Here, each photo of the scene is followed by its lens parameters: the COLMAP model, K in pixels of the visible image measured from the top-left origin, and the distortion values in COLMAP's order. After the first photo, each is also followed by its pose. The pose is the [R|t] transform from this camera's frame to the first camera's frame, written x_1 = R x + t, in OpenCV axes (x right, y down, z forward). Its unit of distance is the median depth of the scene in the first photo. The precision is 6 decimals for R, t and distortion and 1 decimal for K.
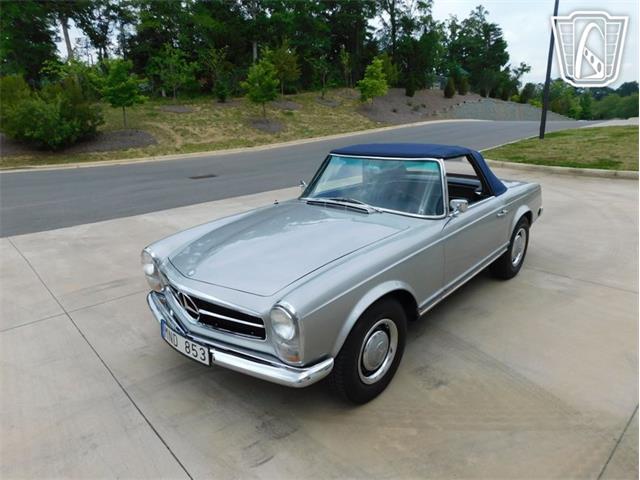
lens RADIAL K [[419.5, 0, 317.6], [0, 419.5, 238.2], [0, 0, 1]] dist [-0.064991, 0.047927]
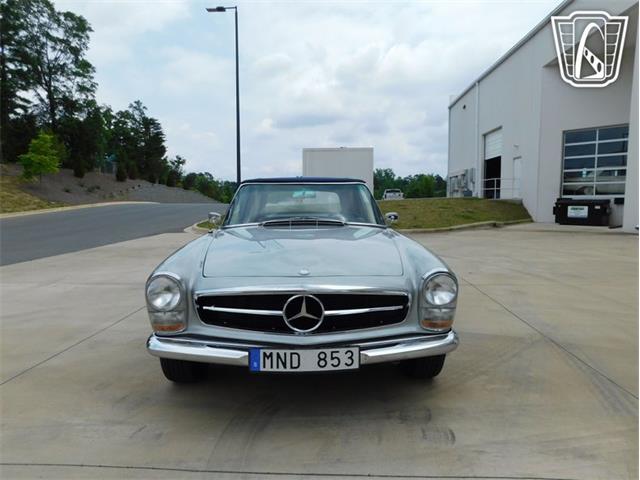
lens RADIAL K [[419.5, 0, 315.5], [0, 419.5, 235.6], [0, 0, 1]] dist [-0.064991, 0.047927]
pose [[0.710480, -0.028612, 0.703136, -0.096926], [0.177253, 0.974234, -0.139460, 0.014628], [-0.681029, 0.223717, 0.697245, 0.040271]]
